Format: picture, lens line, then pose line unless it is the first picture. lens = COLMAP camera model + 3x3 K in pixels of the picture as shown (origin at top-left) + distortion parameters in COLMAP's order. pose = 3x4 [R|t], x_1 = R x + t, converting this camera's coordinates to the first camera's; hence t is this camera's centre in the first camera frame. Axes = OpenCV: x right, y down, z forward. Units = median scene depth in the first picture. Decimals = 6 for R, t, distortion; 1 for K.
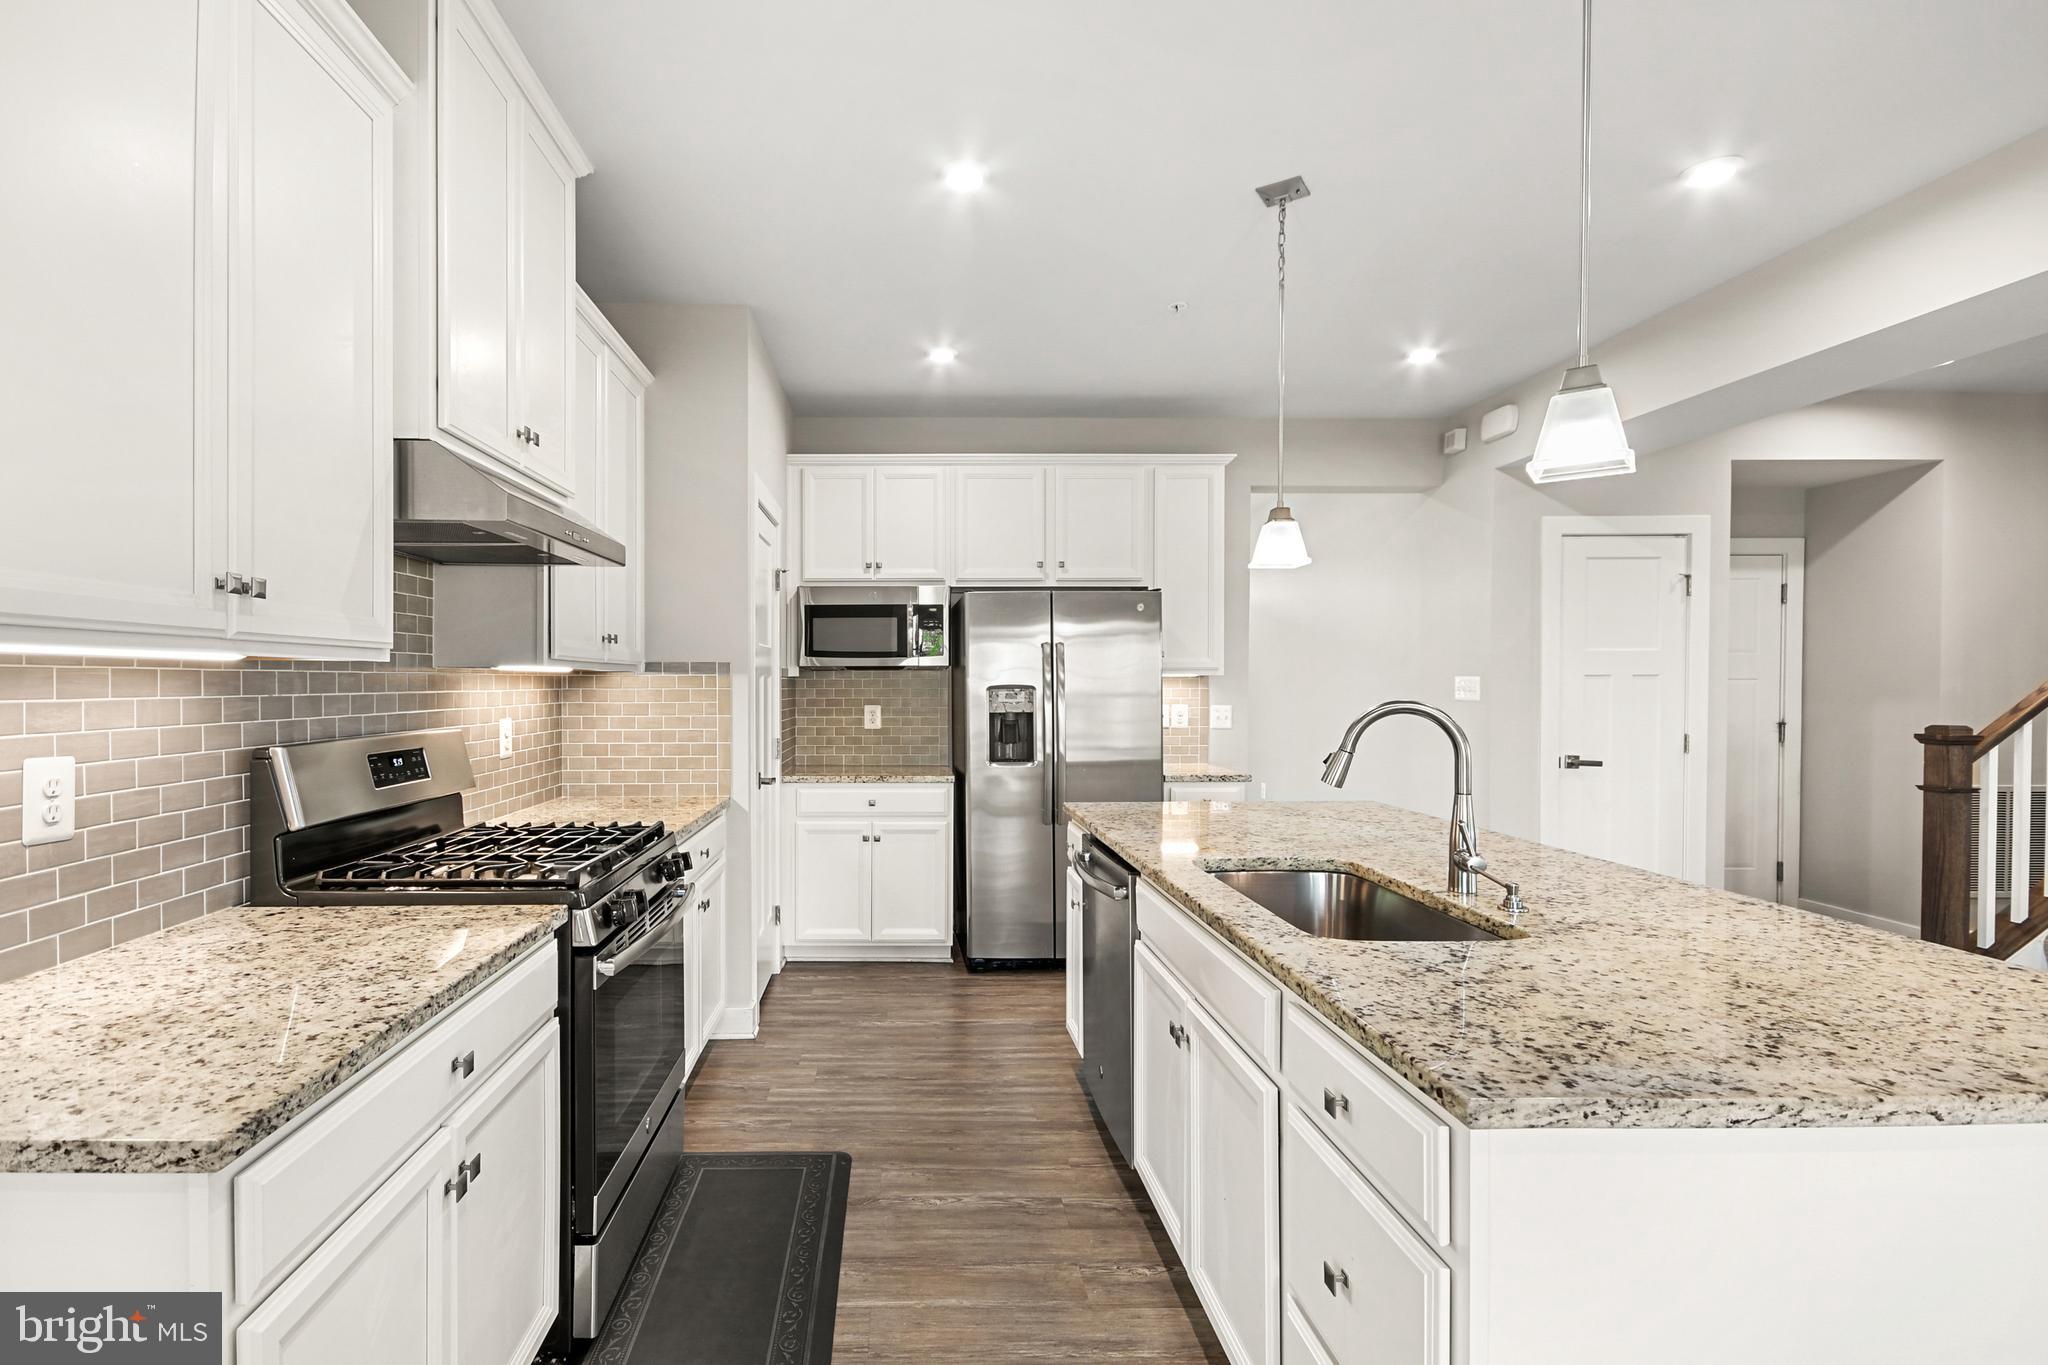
lens RADIAL K [[961.0, 0, 920.4], [0, 961.0, 690.1], [0, 0, 1]] dist [0.025534, -0.001626]
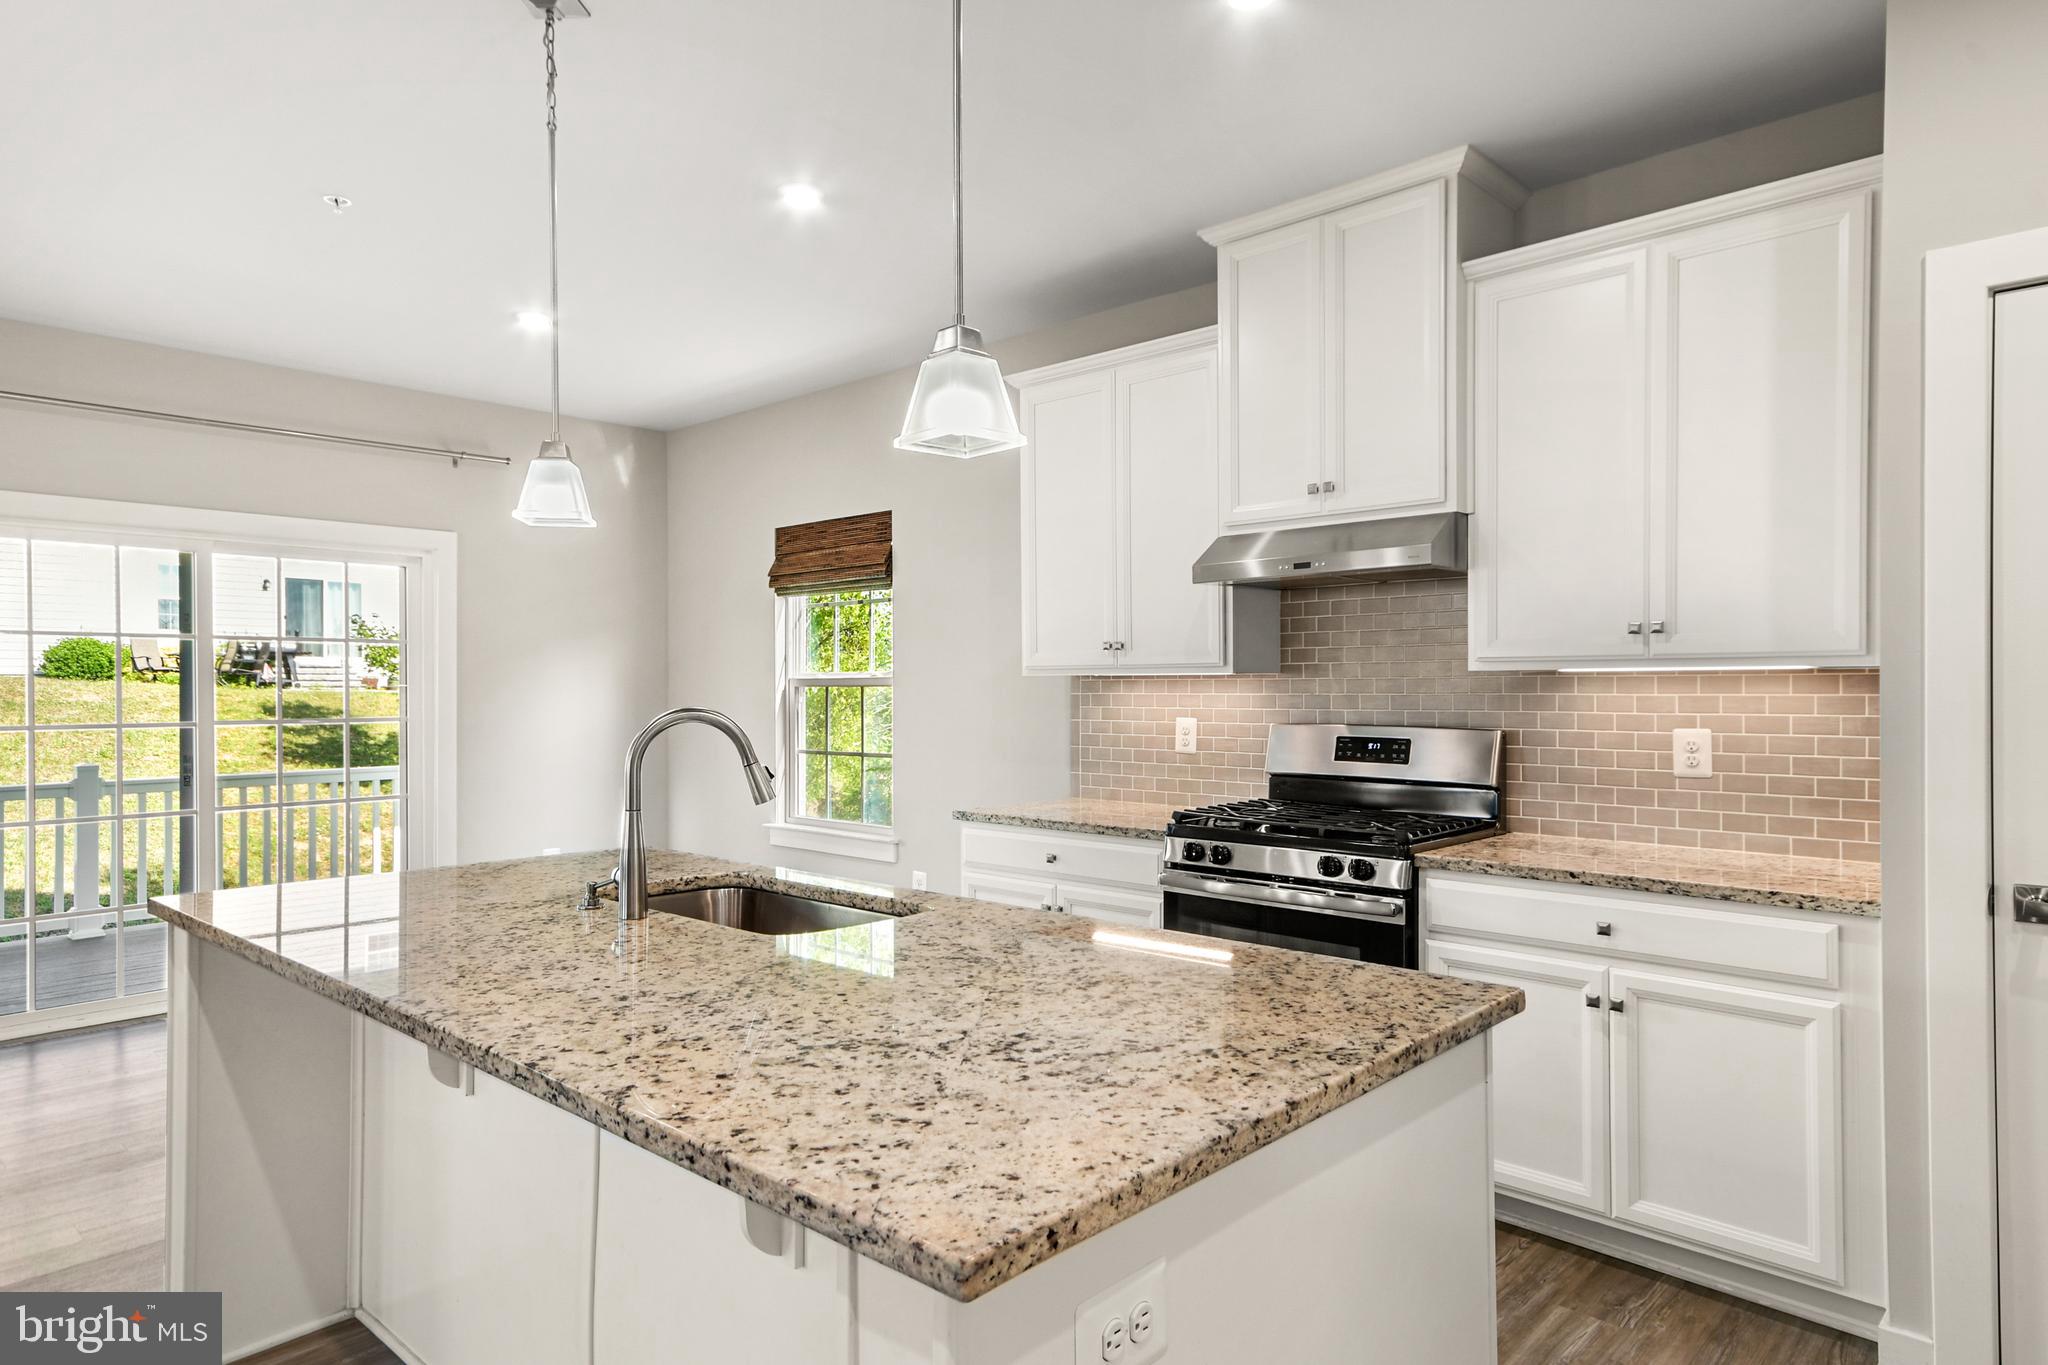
lens RADIAL K [[1187.5, 0, 1019.4], [0, 1187.5, 707.6], [0, 0, 1]] dist [0.029168, 0.006817]
pose [[-0.697269, 0.014826, -0.716656, 0.527479], [-0.002364, 0.999733, 0.022982, -0.008093], [0.716806, 0.017719, -0.697048, 0.976154]]
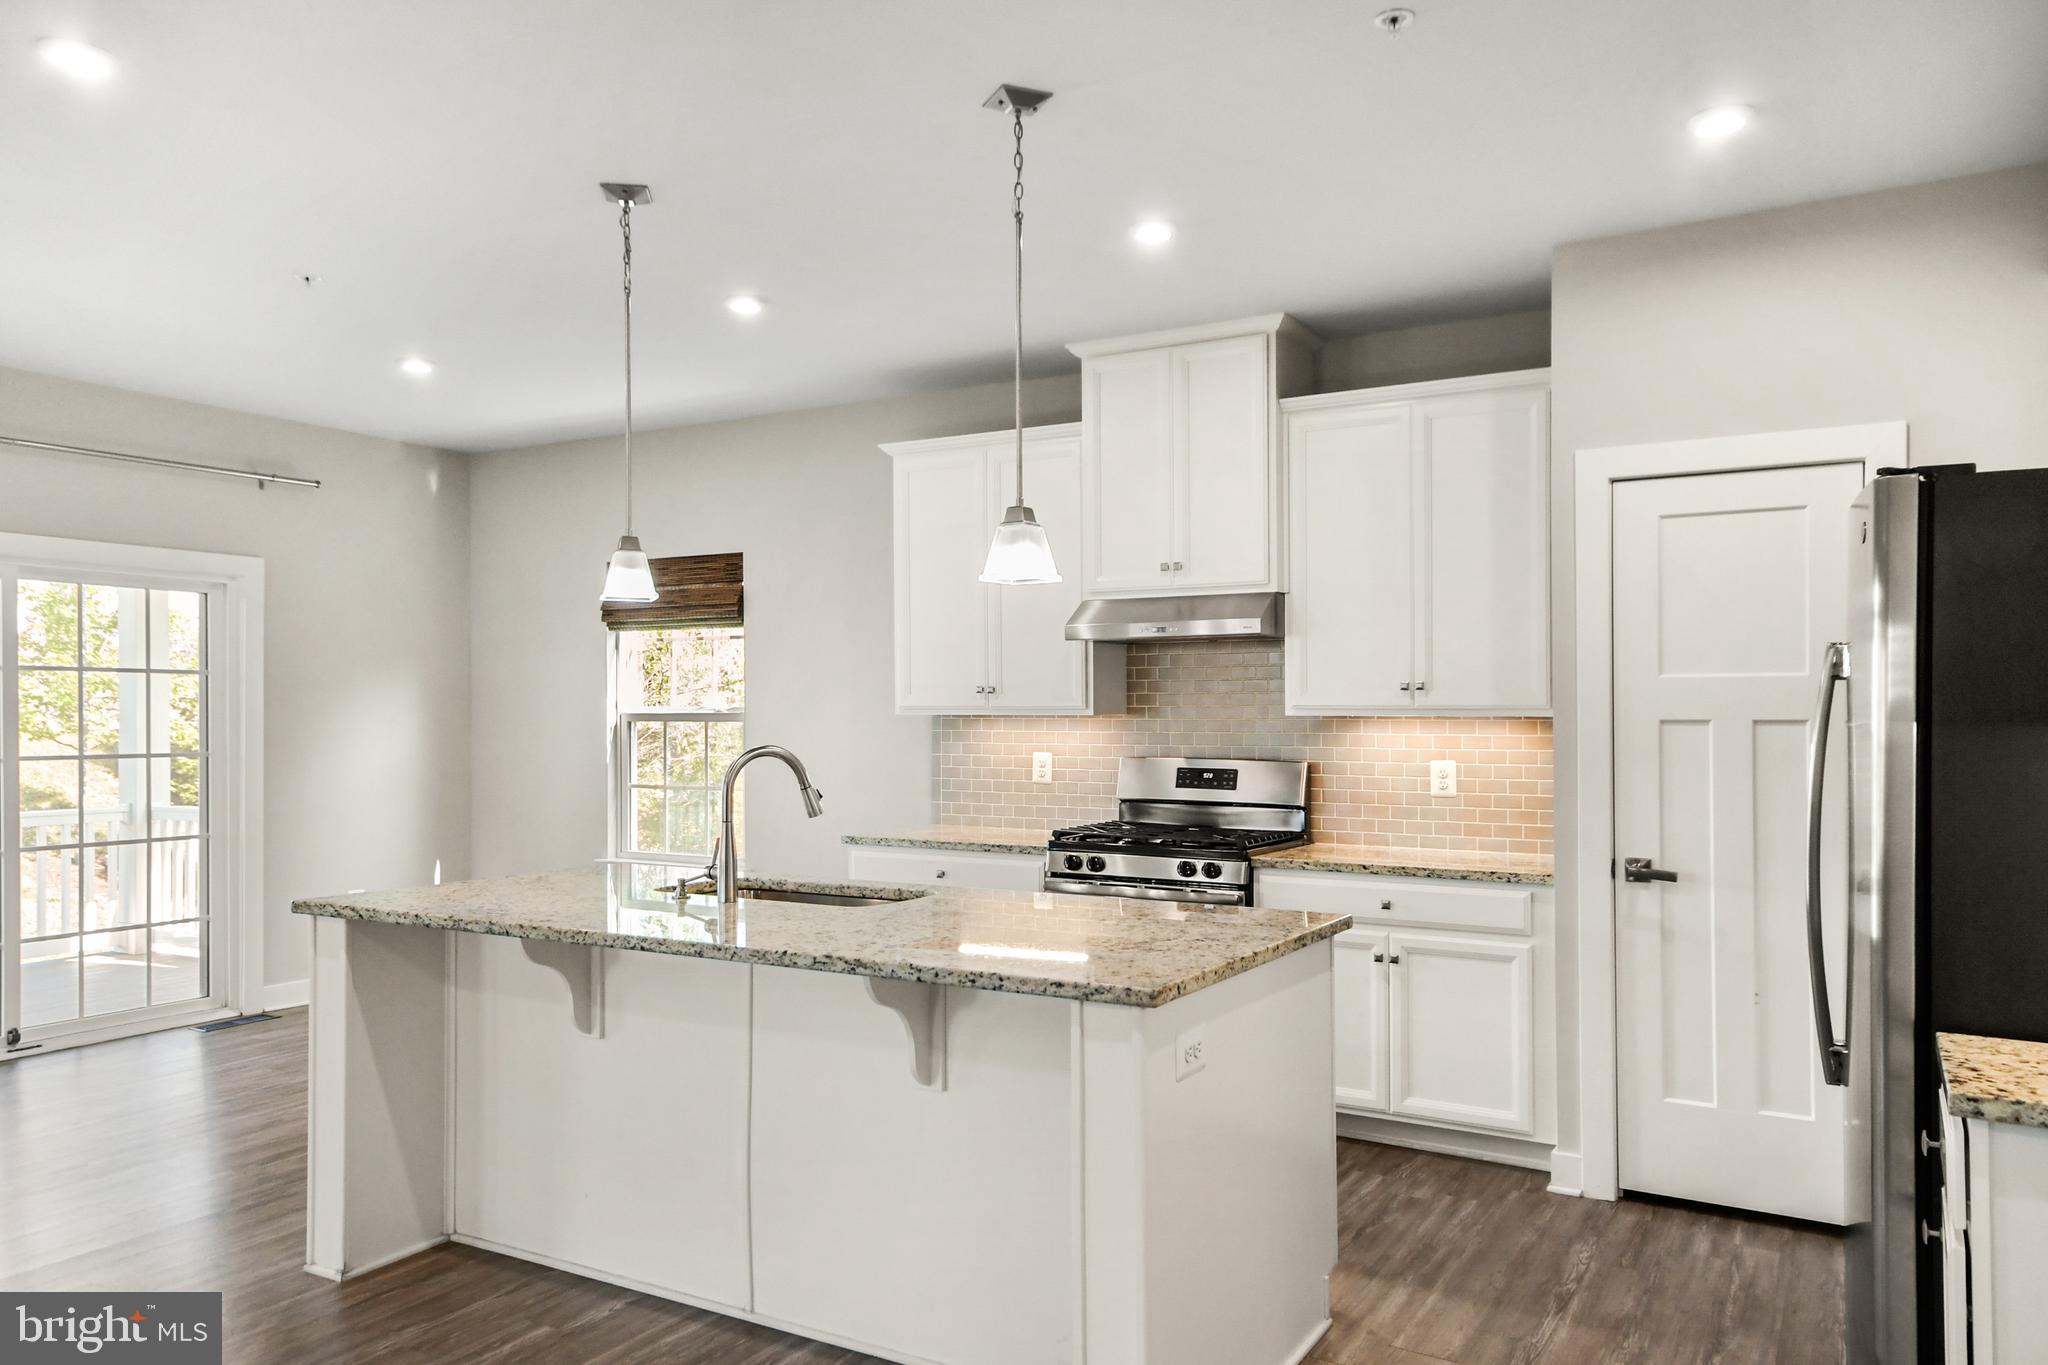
lens RADIAL K [[1424.2, 0, 1009.5], [0, 1424.2, 722.1], [0, 0, 1]] dist [0.028148, 0.001144]
pose [[-0.527630, 0.004086, -0.849464, 0.904840], [-0.008315, 0.999916, 0.009974, -0.019626], [0.849433, 0.012326, -0.527552, 1.077555]]
